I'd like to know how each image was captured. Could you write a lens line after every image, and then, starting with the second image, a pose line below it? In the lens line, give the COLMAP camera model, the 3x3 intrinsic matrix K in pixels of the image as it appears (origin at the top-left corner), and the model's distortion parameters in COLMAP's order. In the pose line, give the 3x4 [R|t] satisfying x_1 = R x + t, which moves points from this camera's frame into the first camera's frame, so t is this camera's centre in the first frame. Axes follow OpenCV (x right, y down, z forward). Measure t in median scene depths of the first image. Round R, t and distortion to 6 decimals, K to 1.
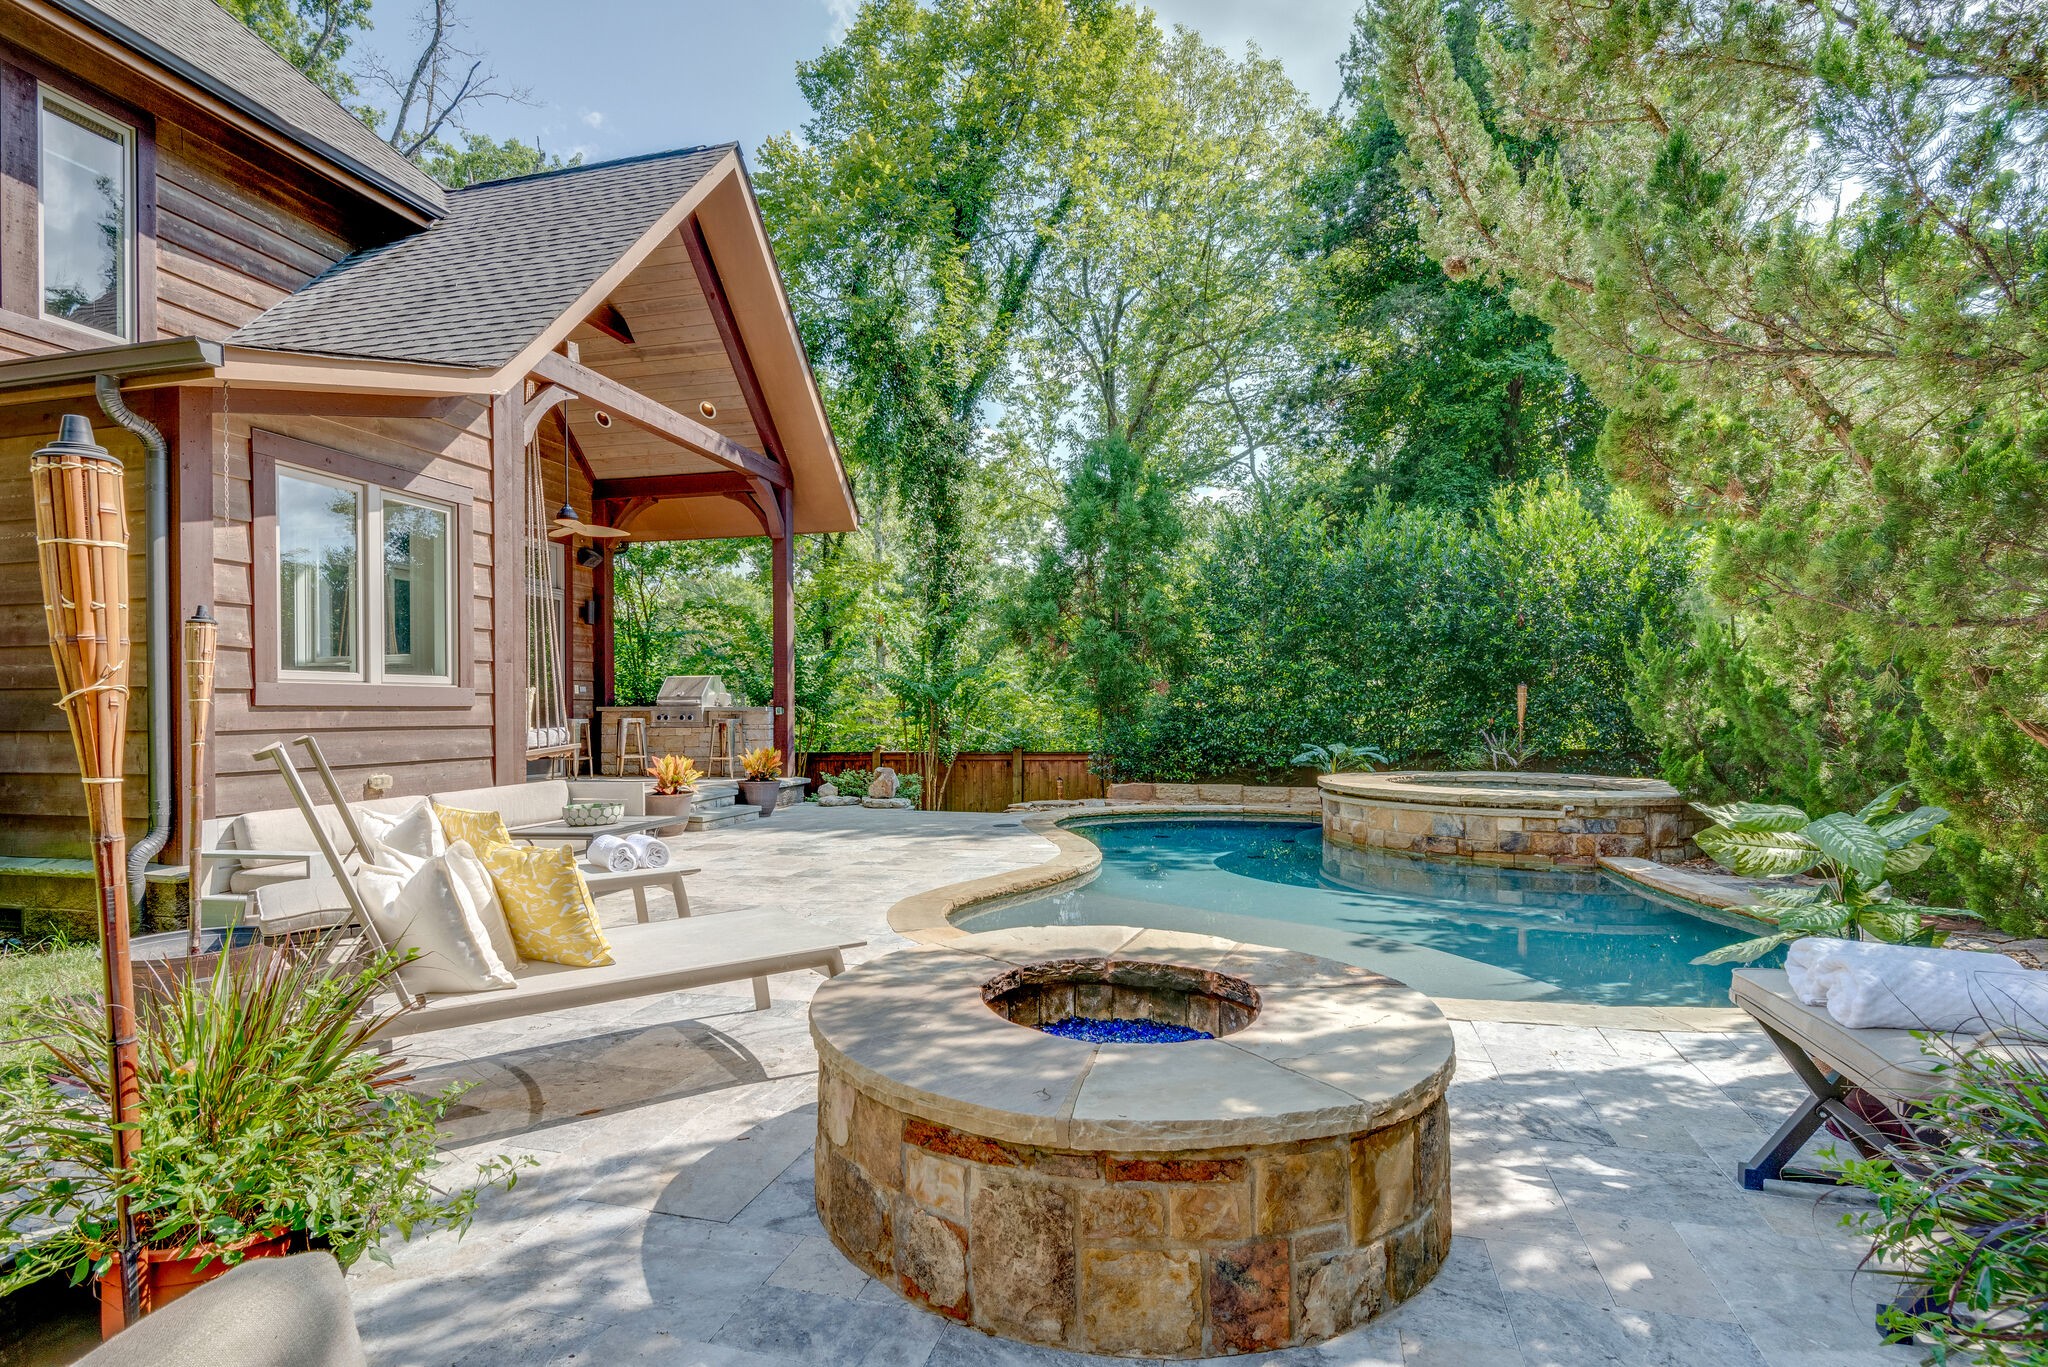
lens RADIAL K [[983.3, 0, 1014.3], [0, 983.3, 703.4], [0, 0, 1]] dist [0.001261, -0.000617]
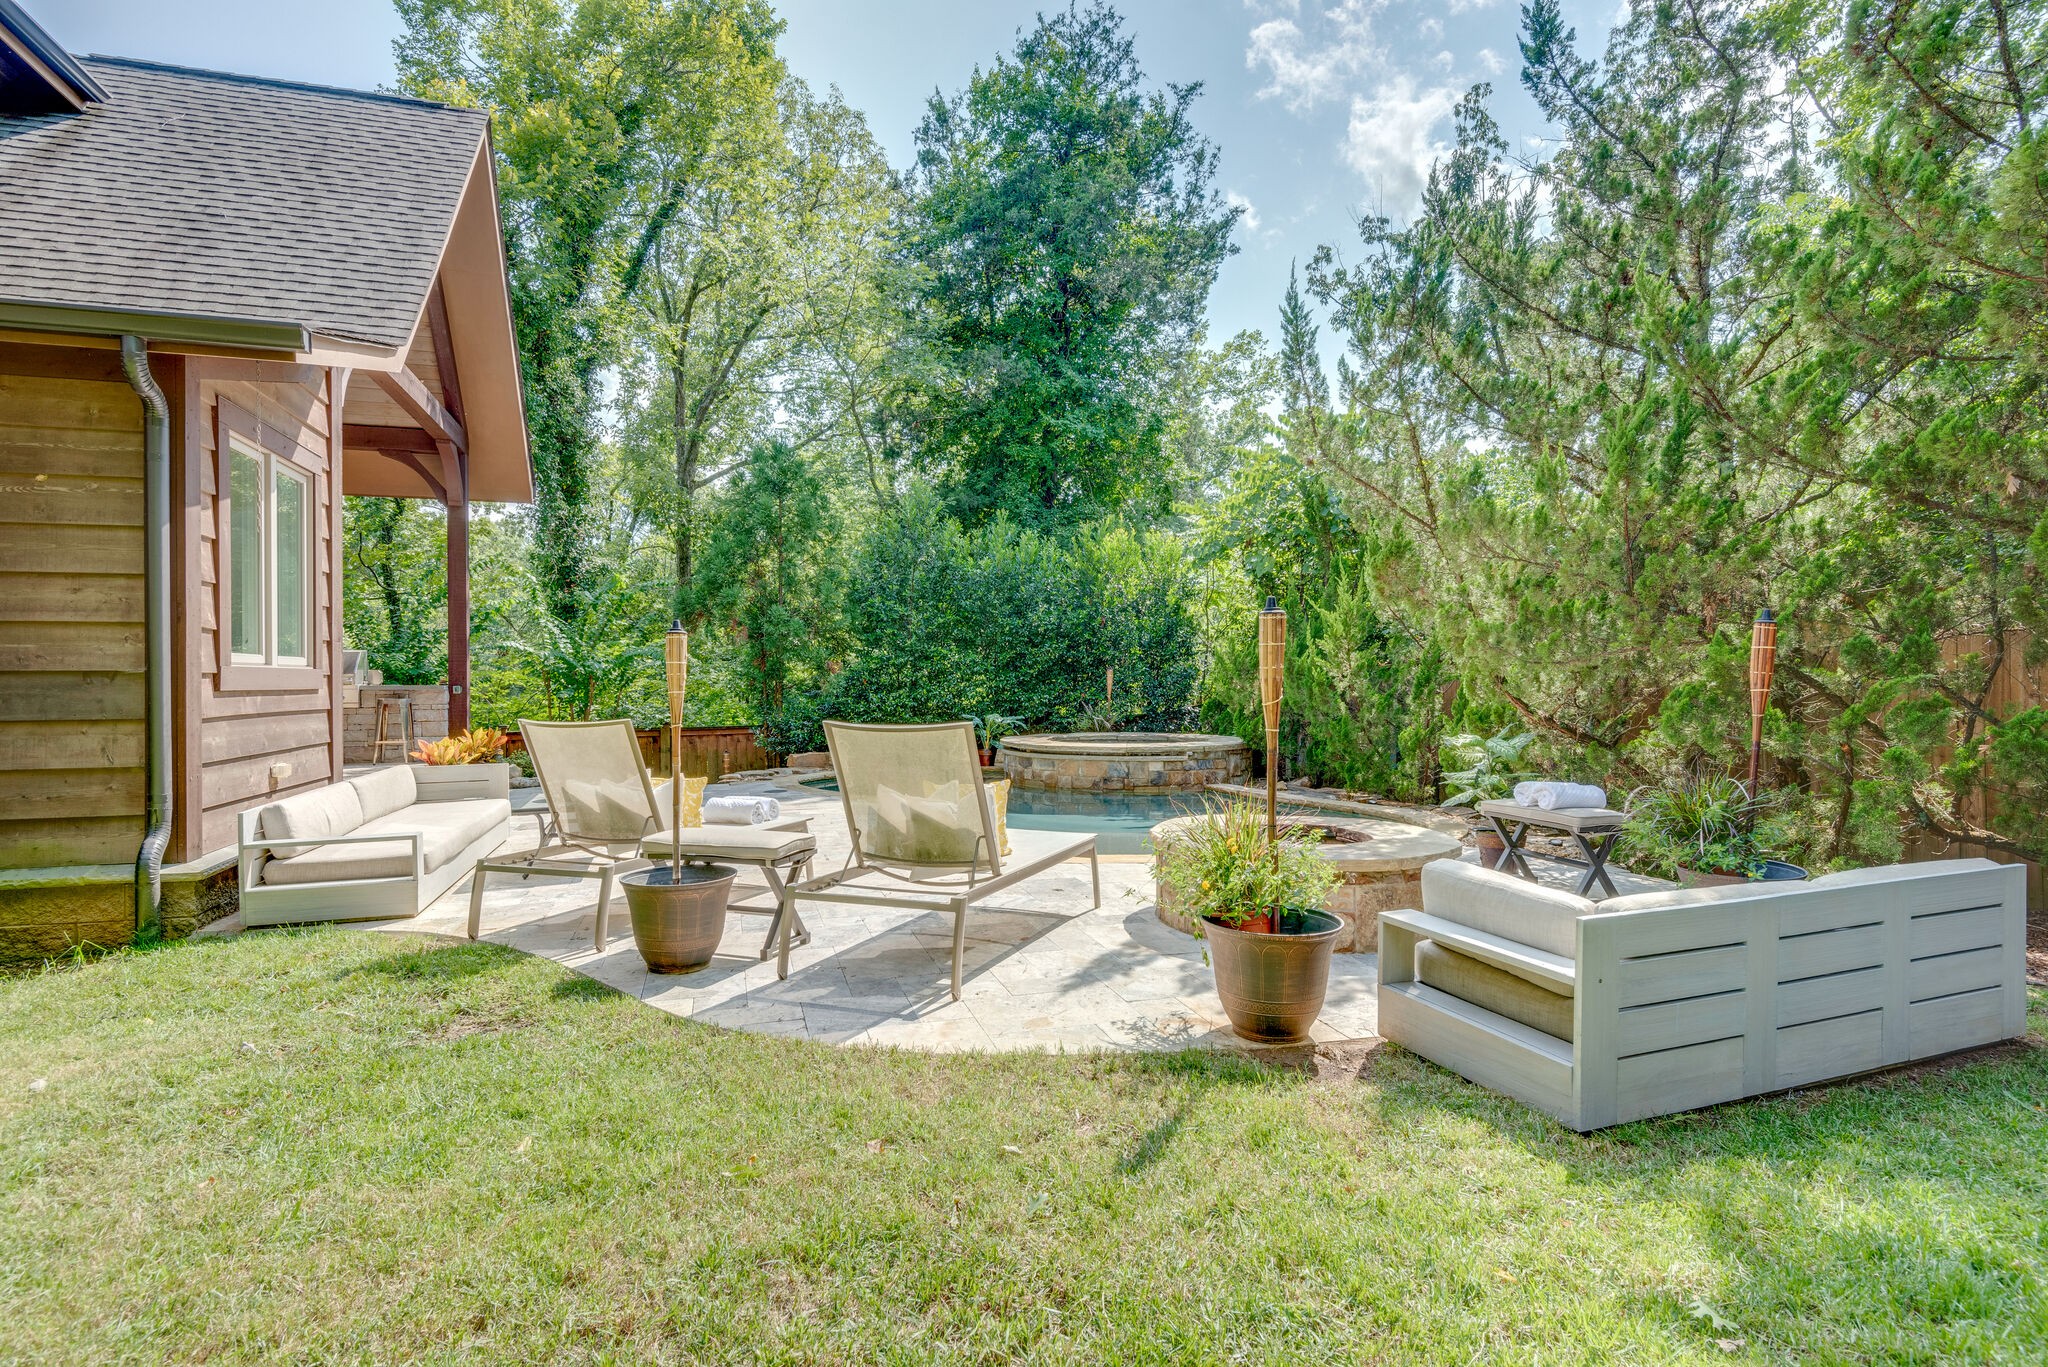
lens RADIAL K [[937.5, 0, 1030.6], [0, 937.5, 680.2], [0, 0, 1]] dist [0.019614, -0.005707]
pose [[0.861052, 0.001423, 0.508515, -0.332697], [-0.002074, 0.999998, 0.000714, -0.005915], [-0.508513, -0.001670, 0.861053, -0.100727]]
